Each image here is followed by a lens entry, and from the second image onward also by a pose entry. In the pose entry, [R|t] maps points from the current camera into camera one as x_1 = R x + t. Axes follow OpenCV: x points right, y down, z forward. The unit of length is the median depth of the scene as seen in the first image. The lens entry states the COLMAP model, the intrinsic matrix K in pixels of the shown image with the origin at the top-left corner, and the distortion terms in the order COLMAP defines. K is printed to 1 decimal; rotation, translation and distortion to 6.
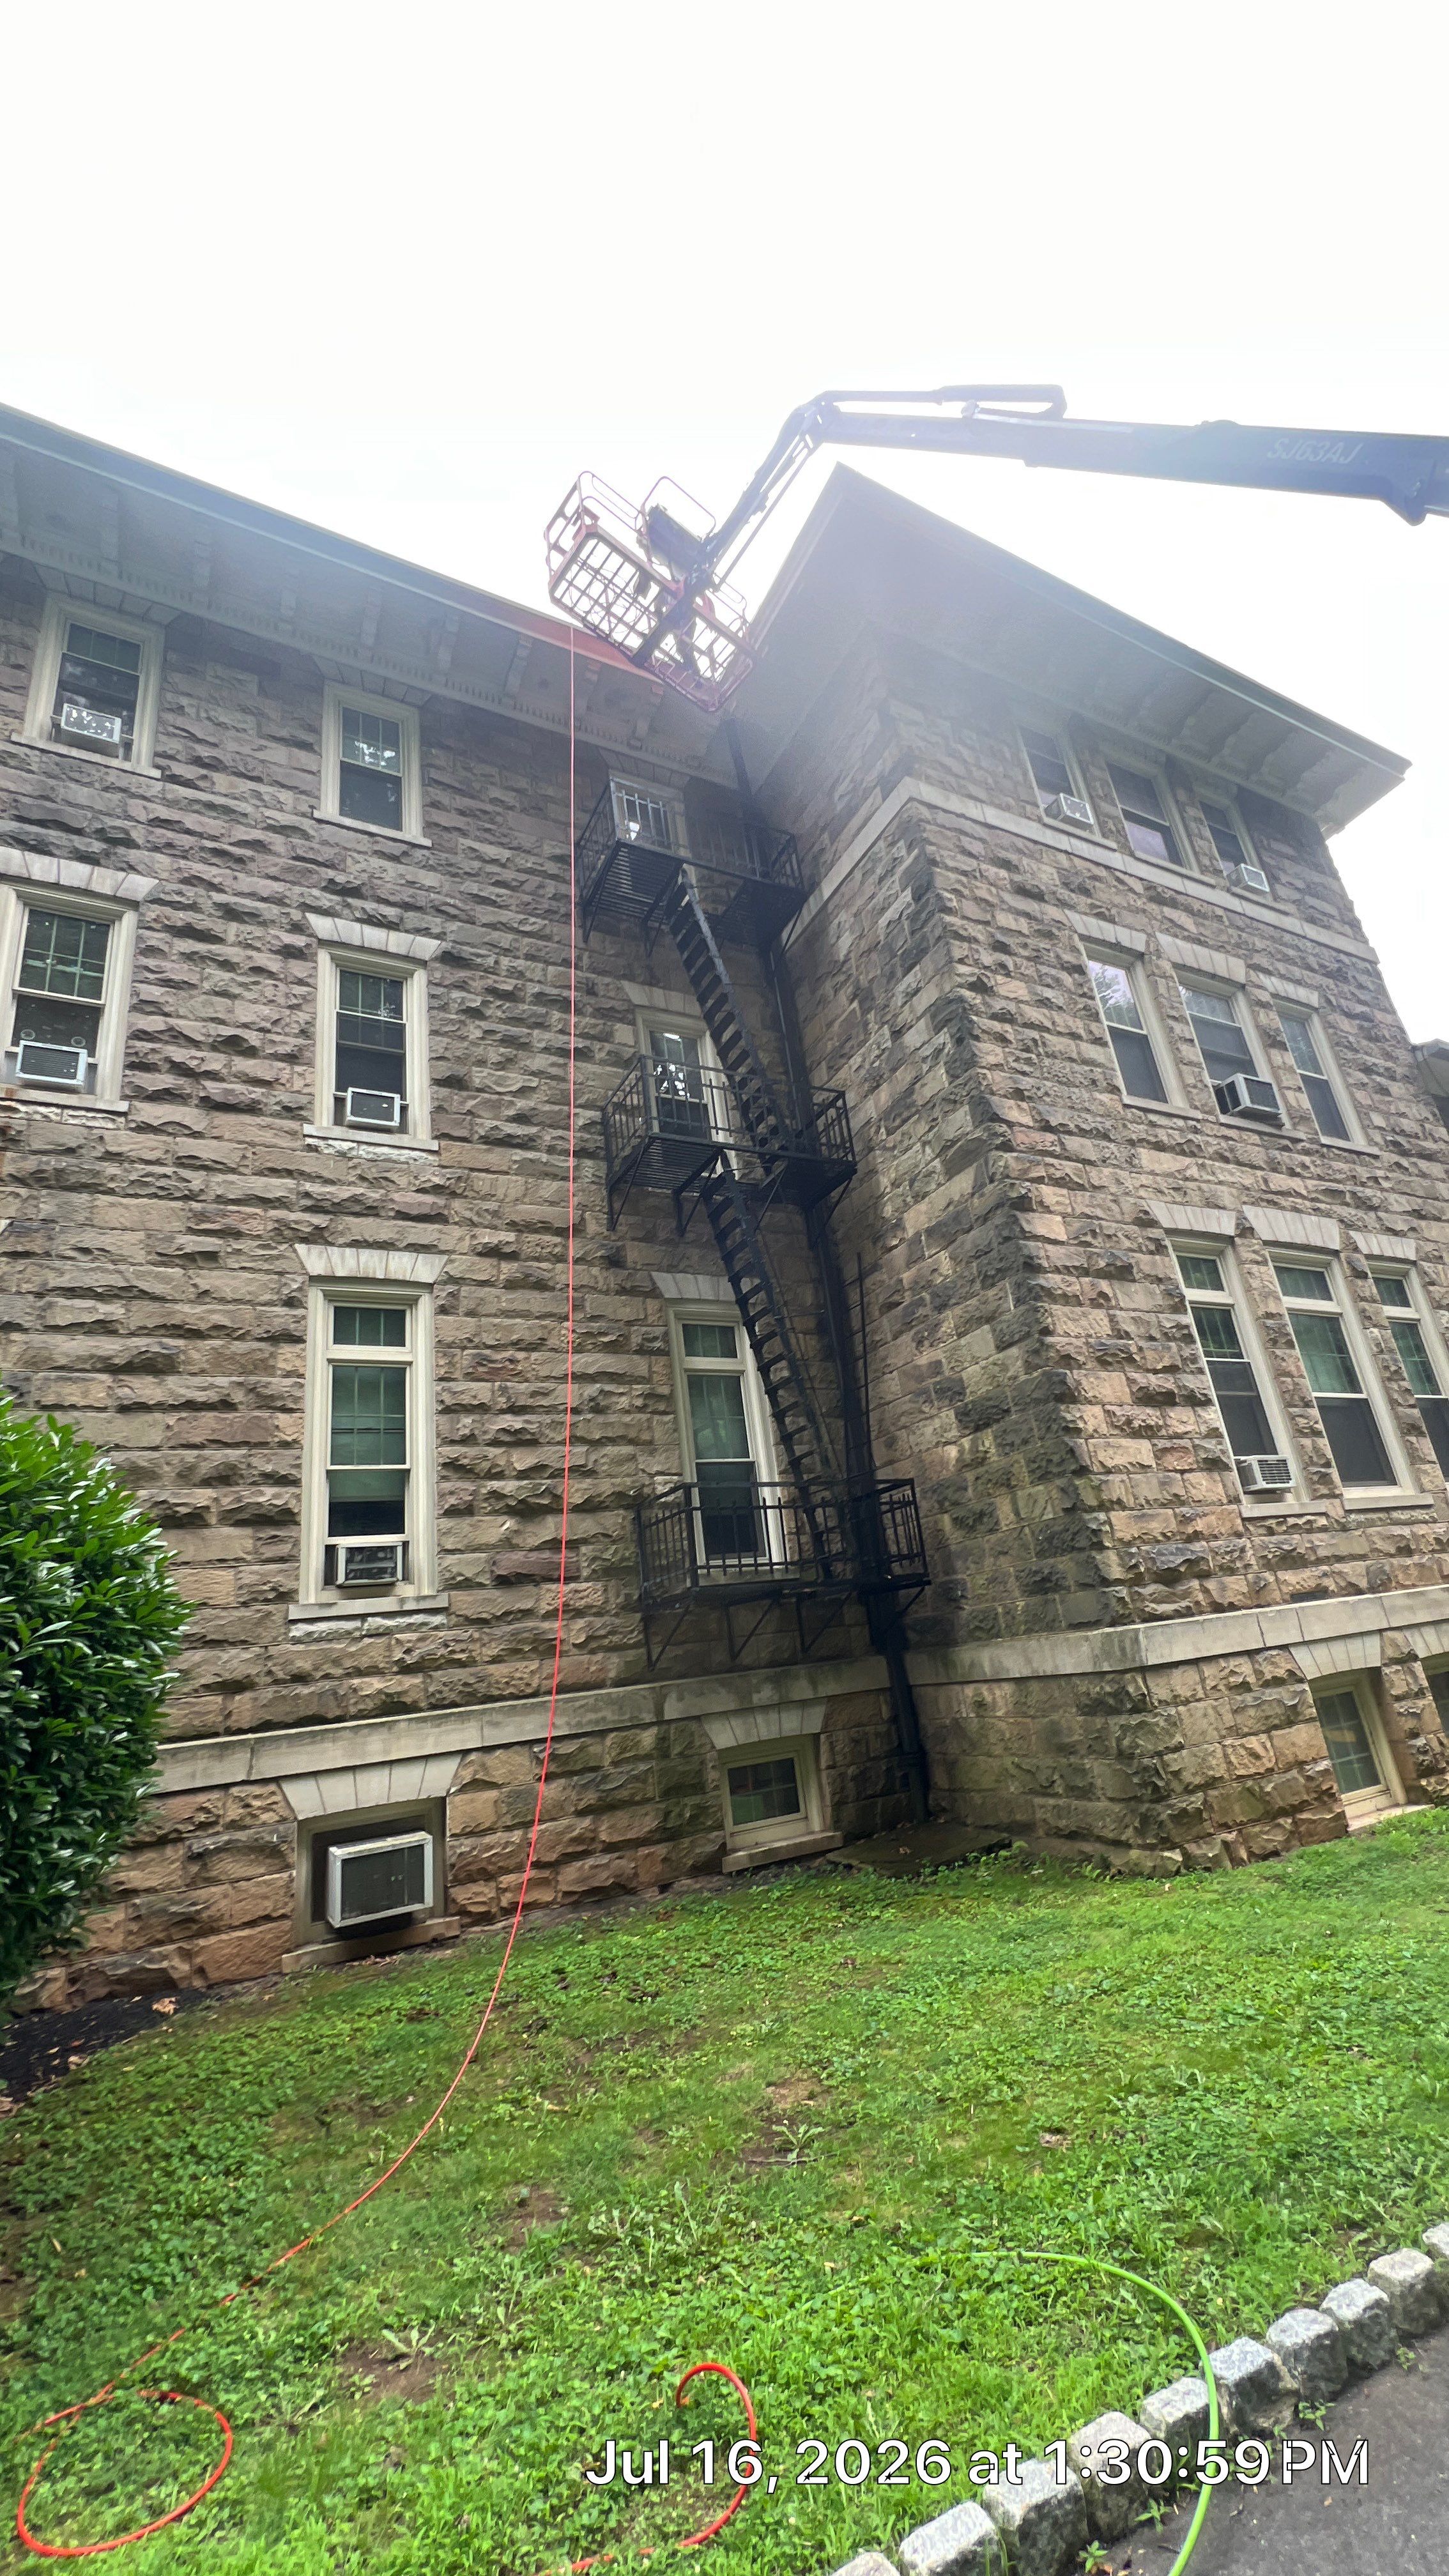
lens RADIAL K [[1029.4, 0, 722.8], [0, 1029.4, 1279.0], [0, 0, 1]] dist [-0.000852, -0.000064]
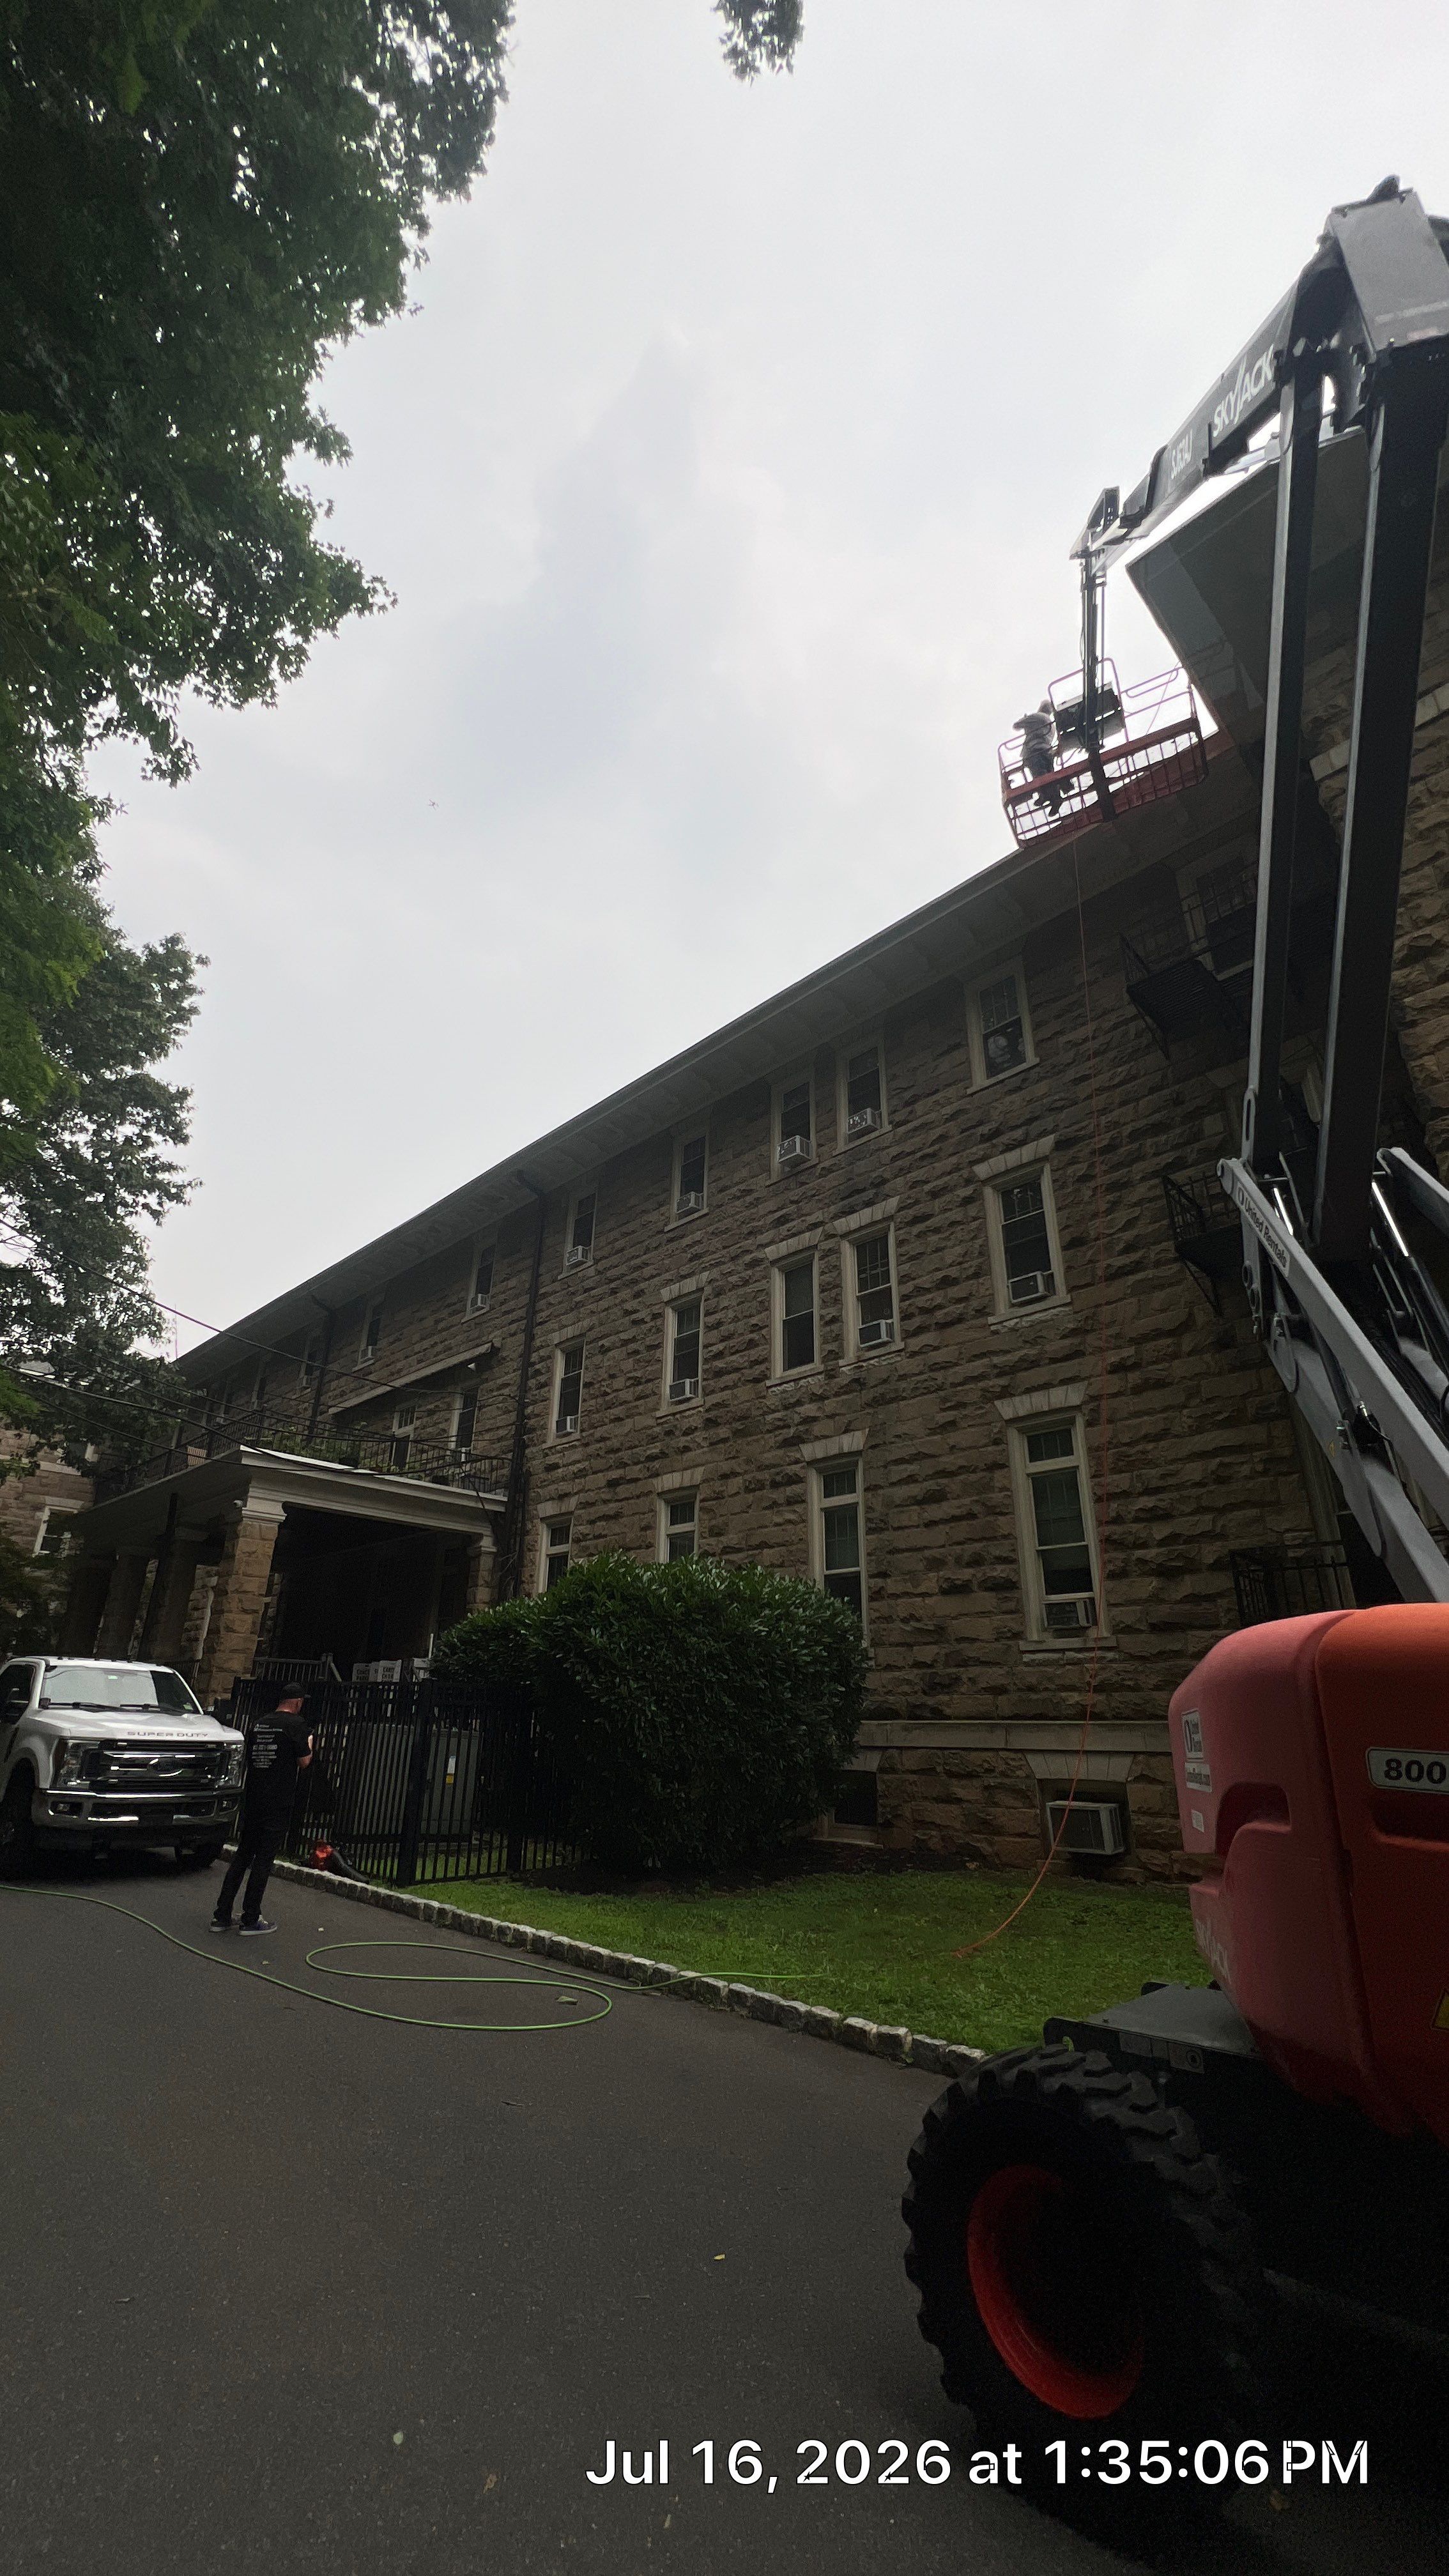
lens RADIAL K [[1029.4, 0, 724.8], [0, 1029.4, 1286.8], [0, 0, 1]] dist [-0.000852, -0.000064]
pose [[0.312468, -0.268074, -0.911318, 0.870284], [0.286893, 0.941187, -0.178492, -0.035234], [0.905570, -0.205678, 0.370999, 0.103348]]
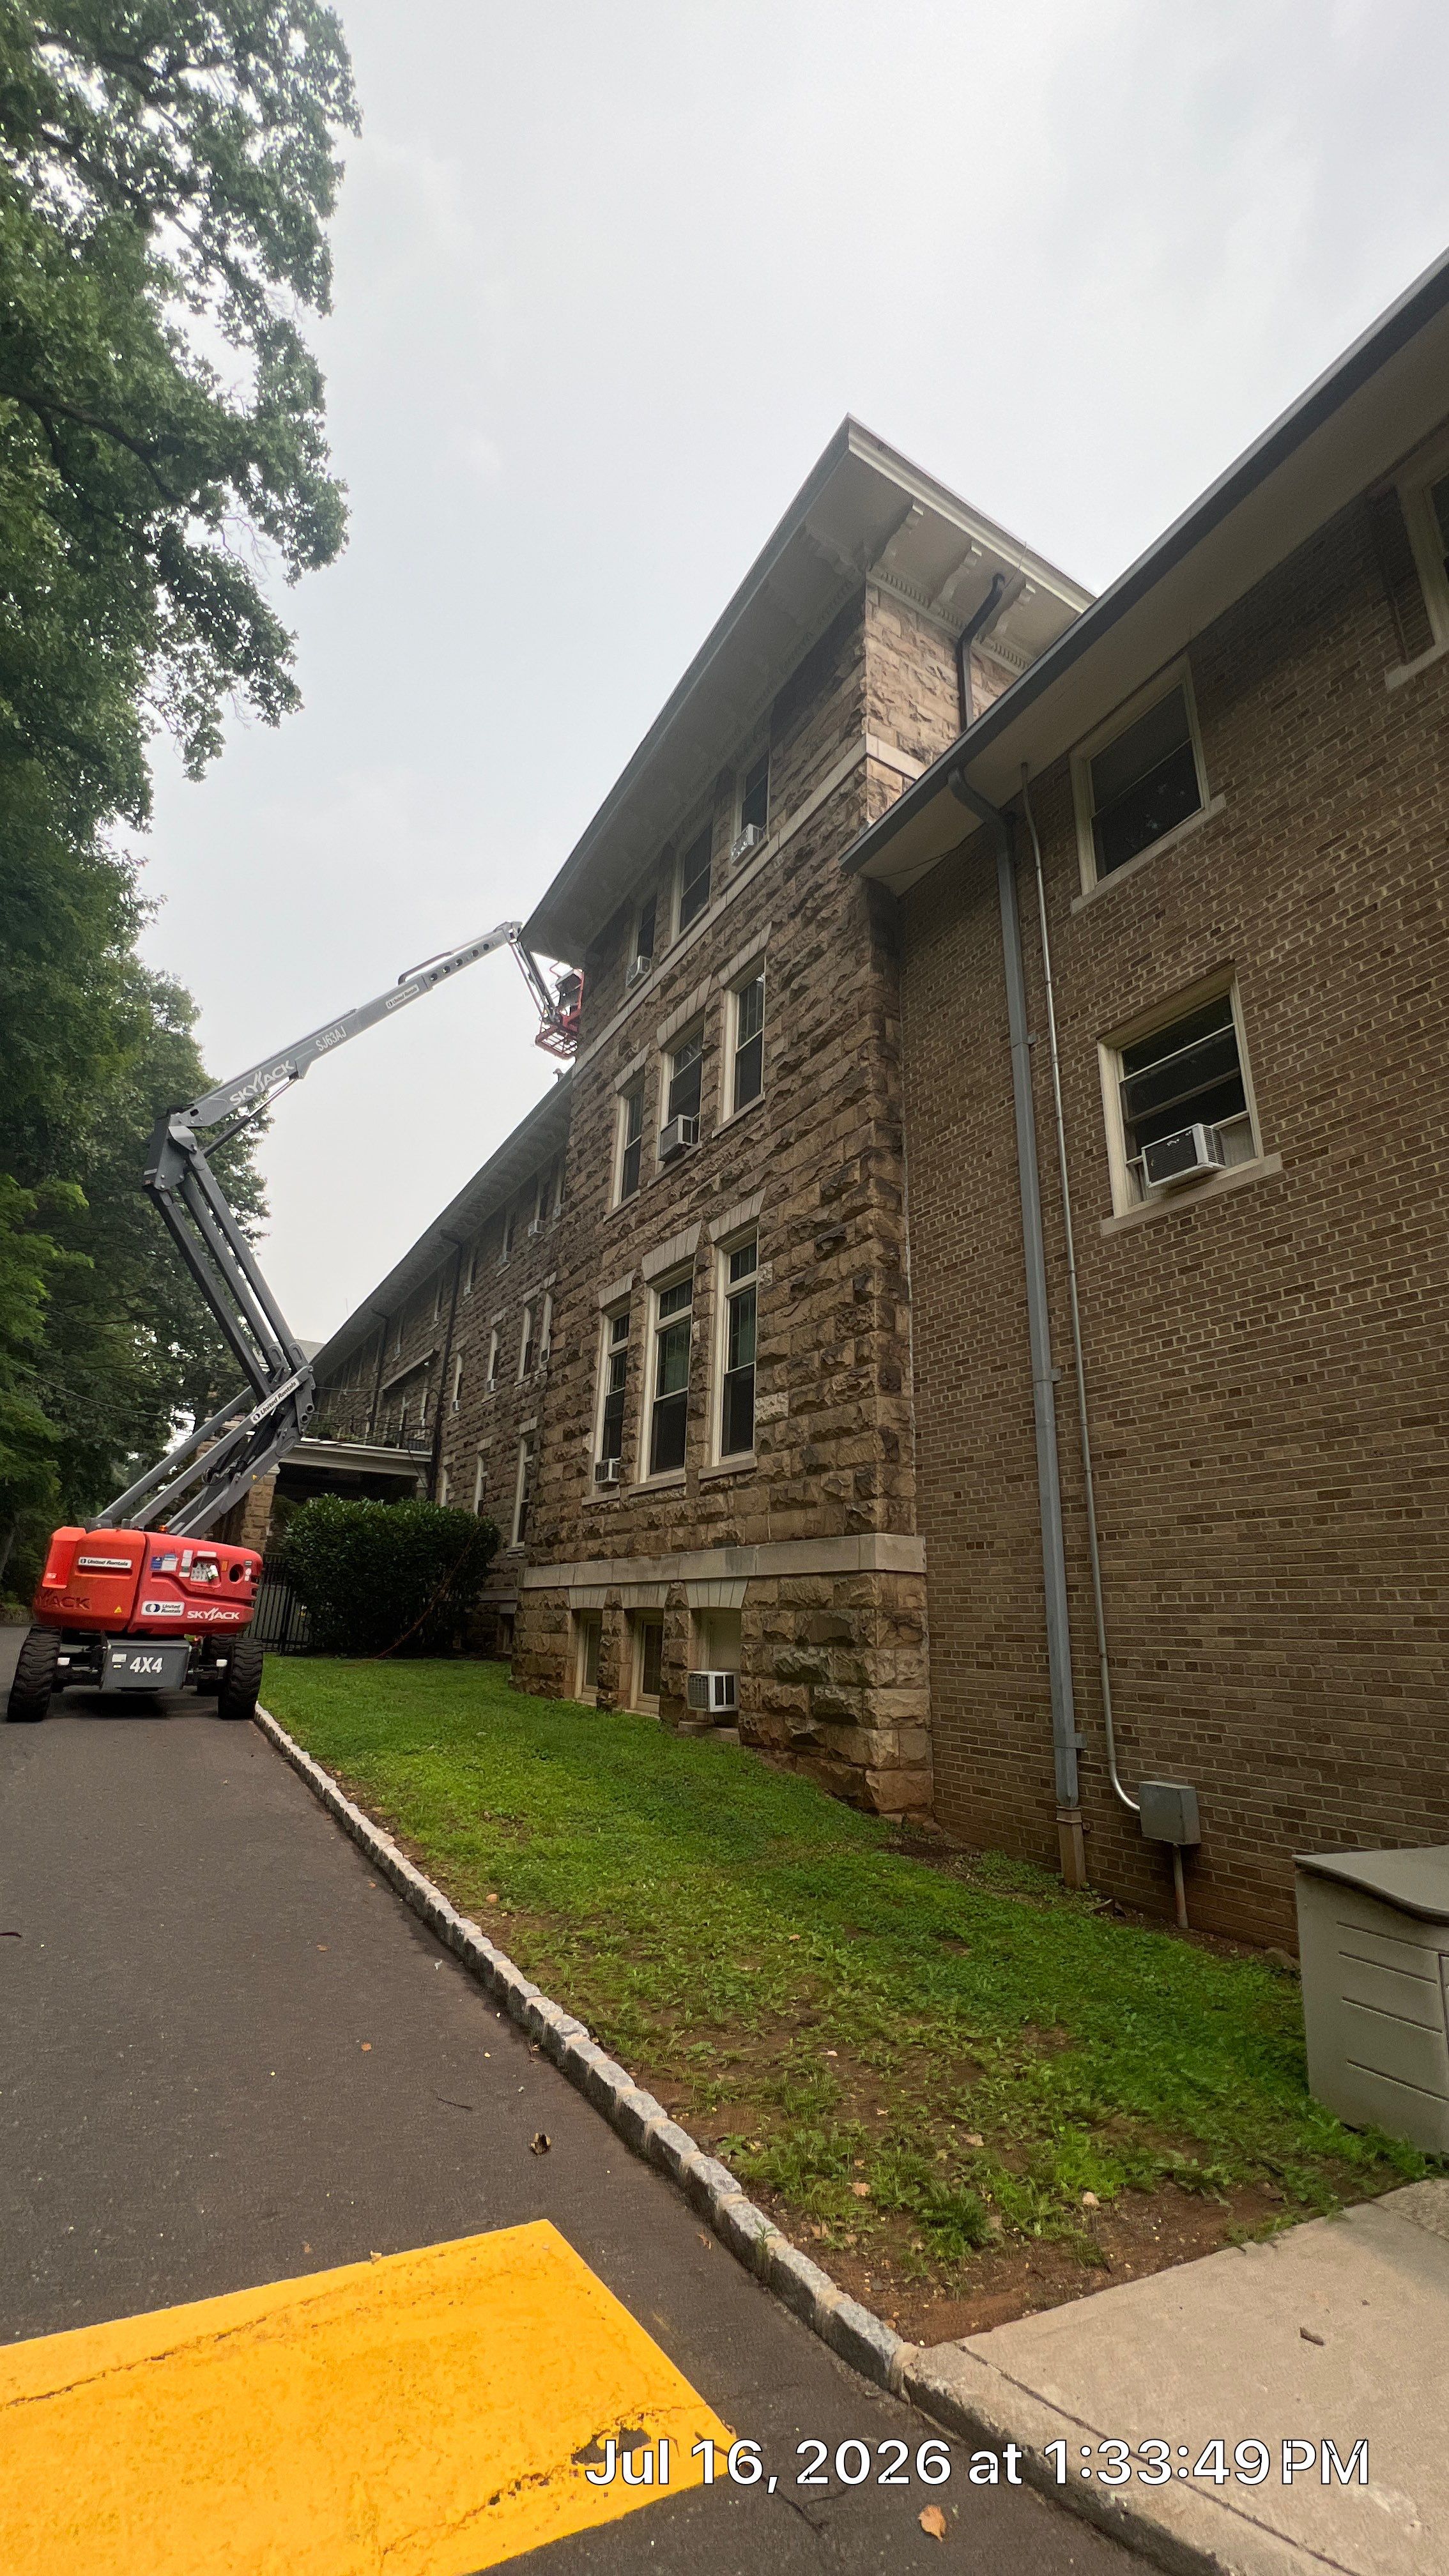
lens RADIAL K [[1029.4, 0, 719.8], [0, 1029.4, 1295.1], [0, 0, 1]] dist [-0.000852, -0.000064]
pose [[0.050091, -0.198235, -0.978874, 2.084814], [0.311559, 0.934297, -0.173265, 0.266483], [0.948906, -0.296298, 0.108562, 1.114726]]
